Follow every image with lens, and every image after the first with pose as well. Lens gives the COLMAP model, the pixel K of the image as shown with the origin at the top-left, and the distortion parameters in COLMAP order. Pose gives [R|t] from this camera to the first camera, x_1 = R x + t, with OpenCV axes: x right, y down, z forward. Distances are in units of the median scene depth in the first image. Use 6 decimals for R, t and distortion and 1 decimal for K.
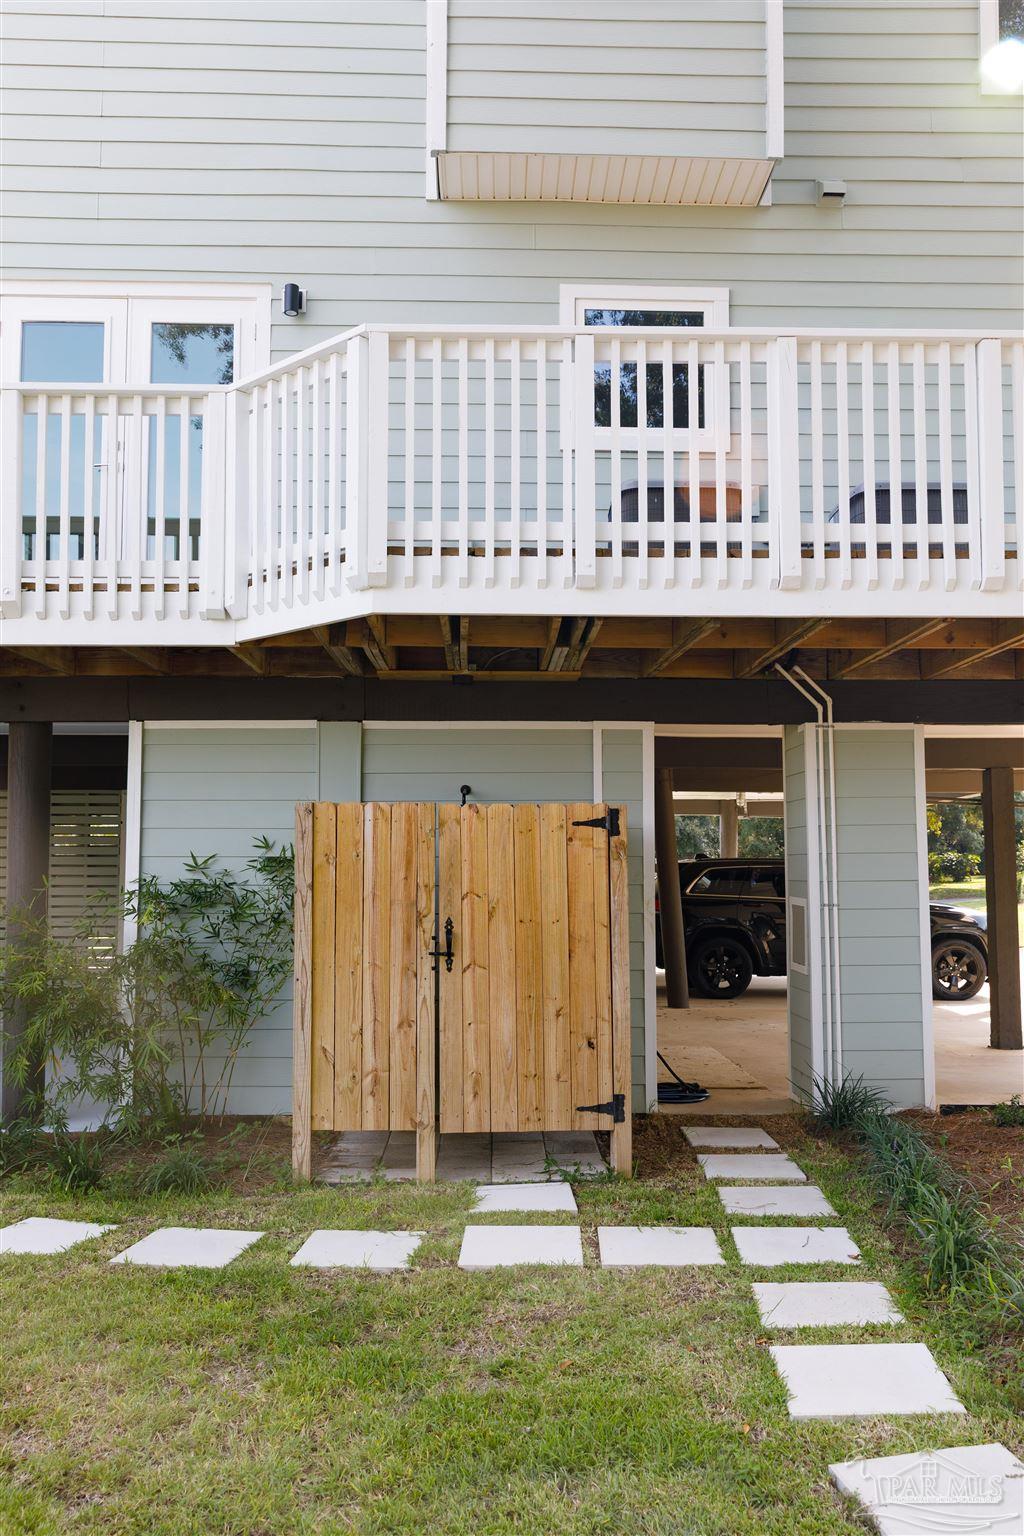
lens RADIAL K [[1326.8, 0, 516.2], [0, 1326.8, 774.1], [0, 0, 1]] dist [-0.009962, -0.002214]
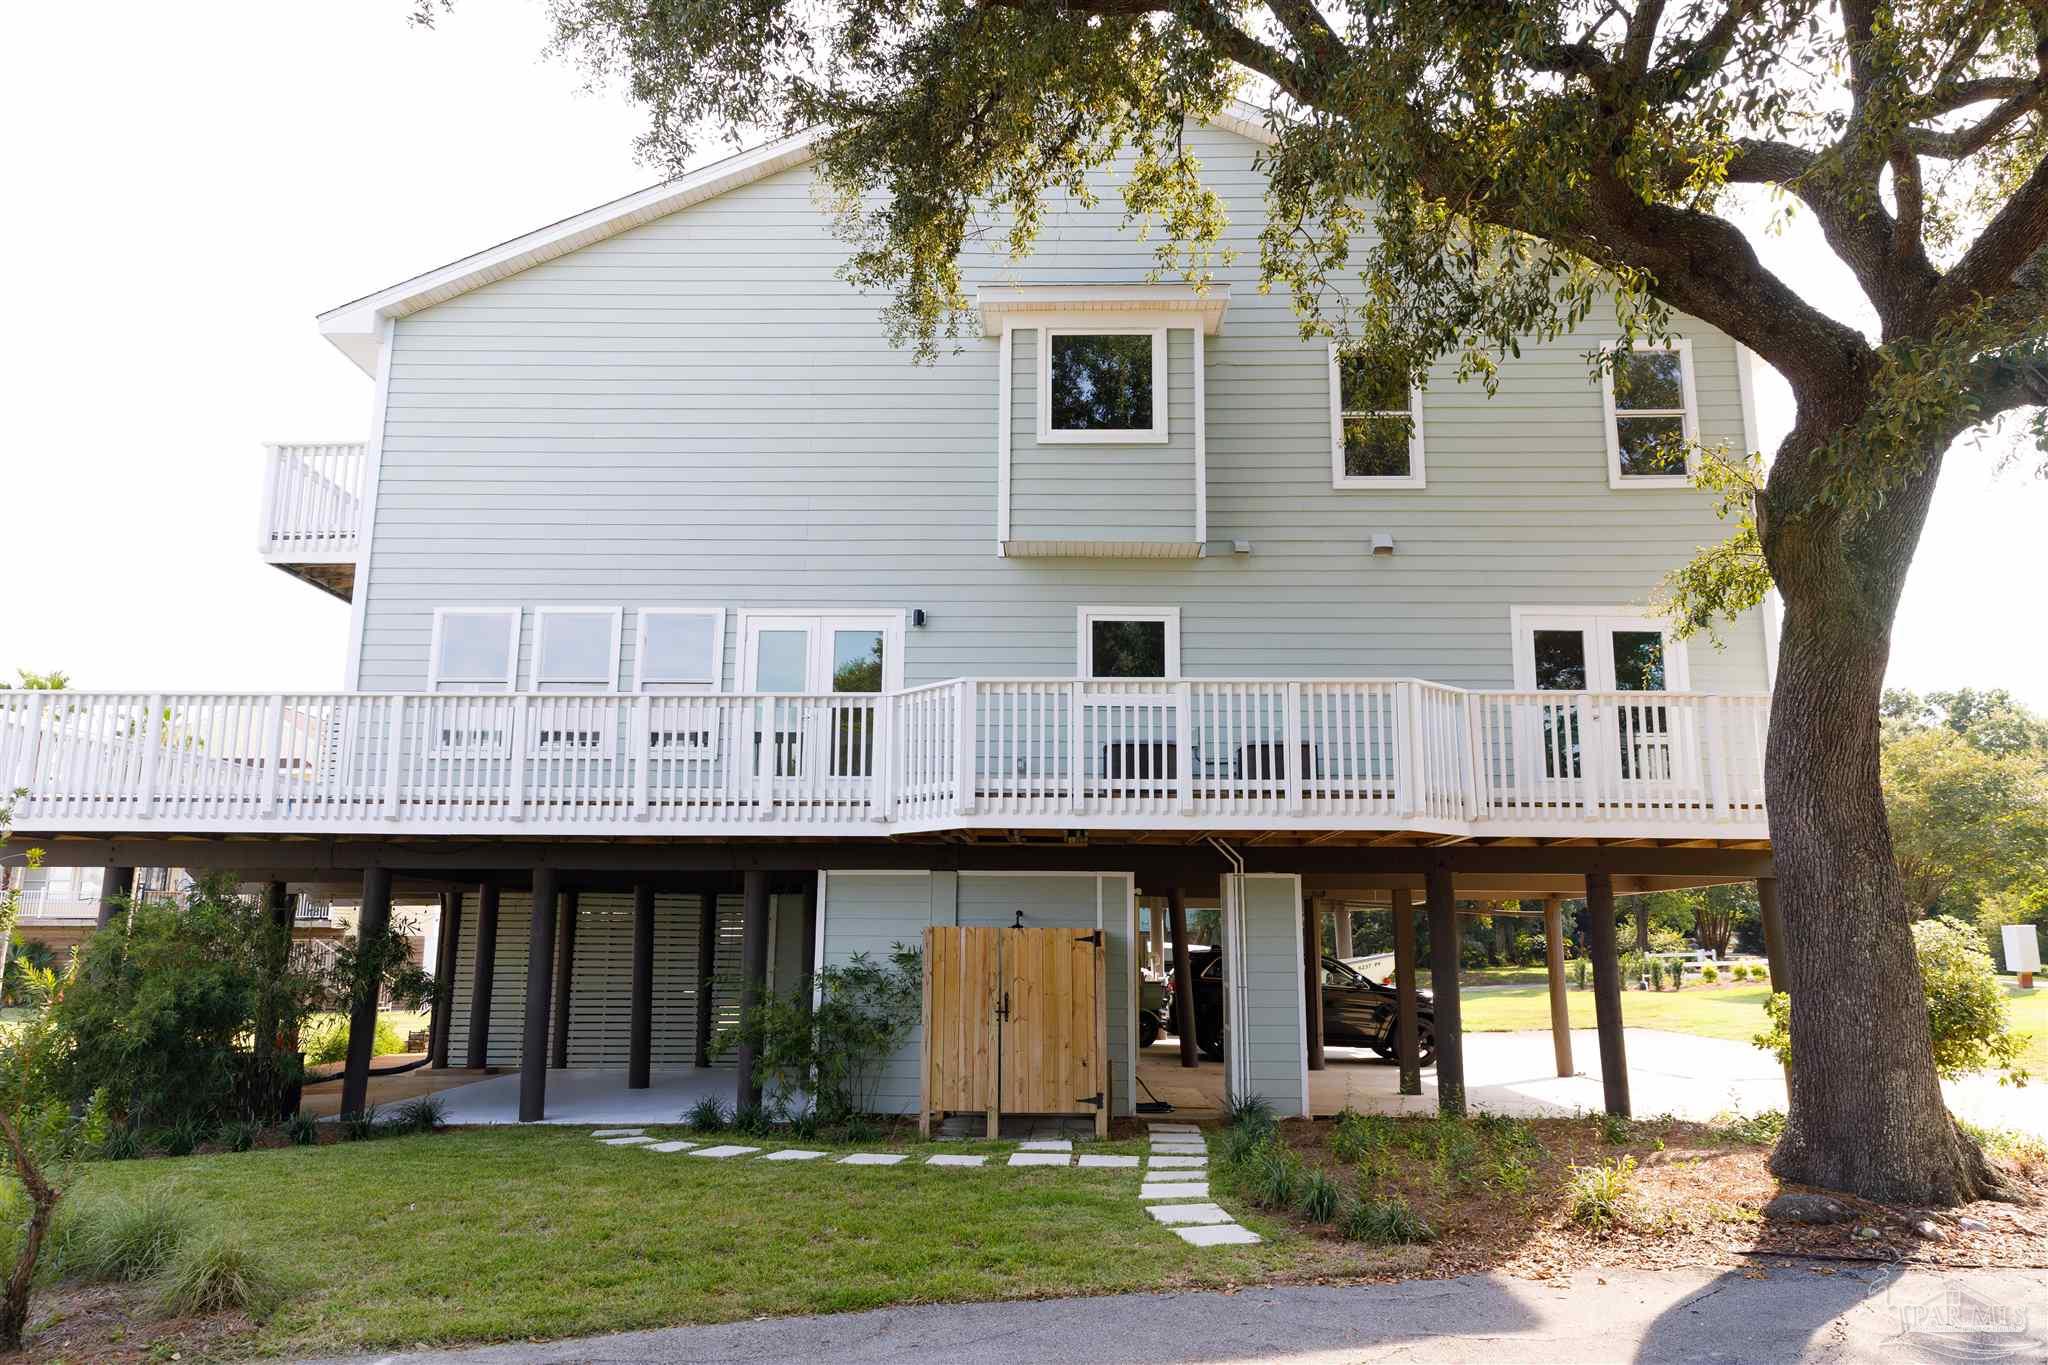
lens RADIAL K [[1401.8, 0, 1021.4], [0, 1401.8, 665.7], [0, 0, 1]] dist [-0.006580, 0.008117]
pose [[0.998504, -0.001781, -0.054646, 0.074681], [-0.005112, 0.992052, -0.125728, -0.092476], [0.054435, 0.125819, 0.990559, -0.947886]]
